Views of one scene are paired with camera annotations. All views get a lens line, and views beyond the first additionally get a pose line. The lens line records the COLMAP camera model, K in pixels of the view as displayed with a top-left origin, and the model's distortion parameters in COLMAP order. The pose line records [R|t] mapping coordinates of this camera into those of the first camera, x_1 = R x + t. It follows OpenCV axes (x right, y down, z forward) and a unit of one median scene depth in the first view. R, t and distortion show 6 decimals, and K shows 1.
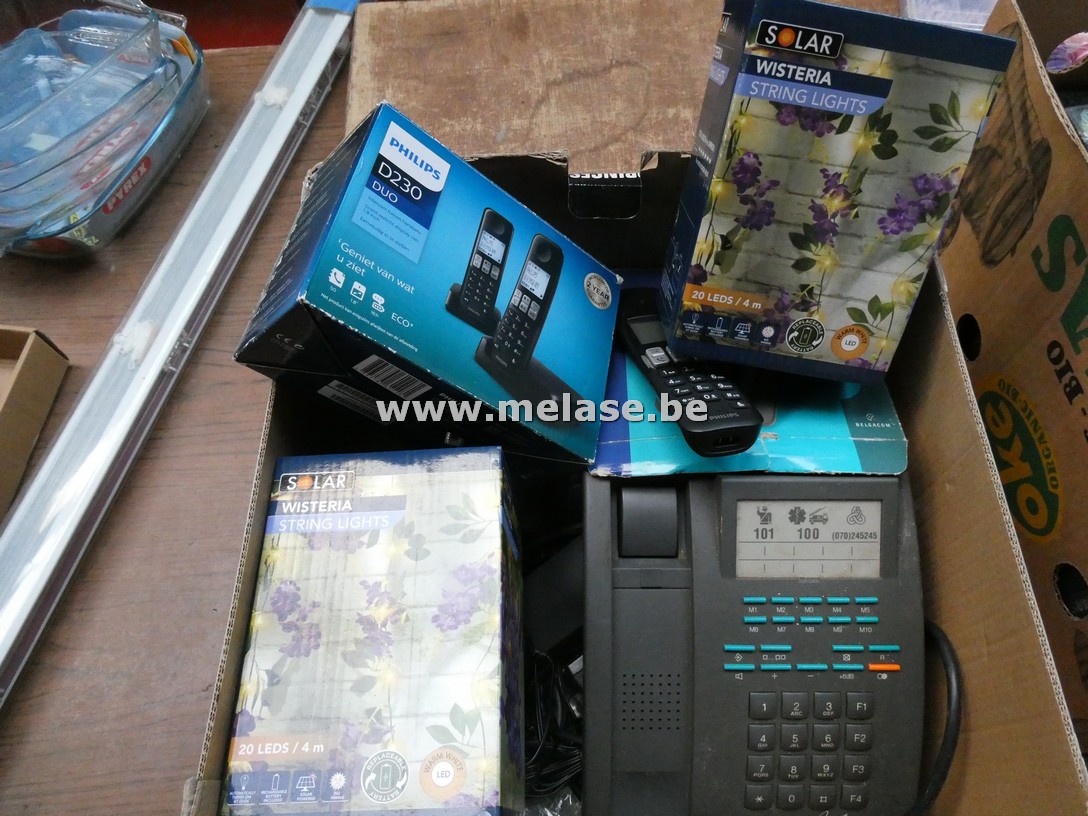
lens RADIAL K [[760.6, 0, 546.0], [0, 760.6, 409.6], [0, 0, 1]] dist [-0.003723, -0.006040]
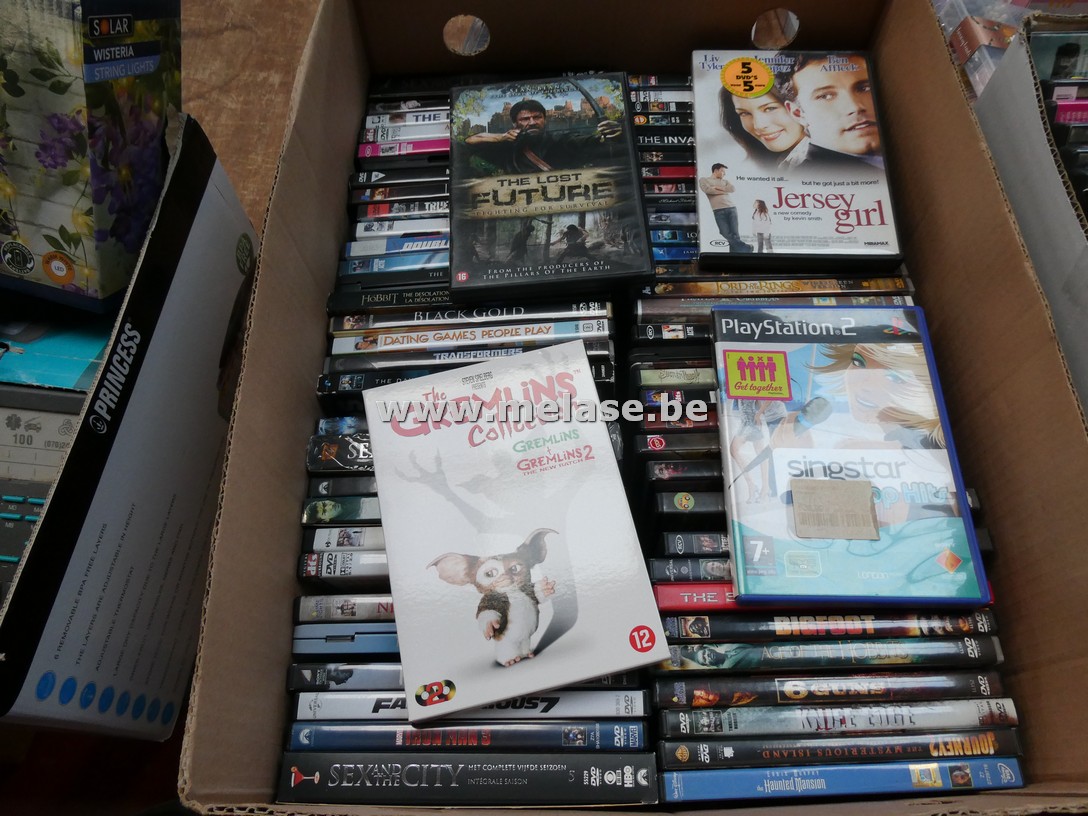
lens RADIAL K [[760.6, 0, 541.9], [0, 760.6, 406.6], [0, 0, 1]] dist [-0.003723, -0.006040]
pose [[0.995014, 0.098718, -0.014207, 1.107704], [-0.098618, 0.995096, 0.007586, 0.033124], [0.014886, -0.006147, 0.999870, -0.088847]]
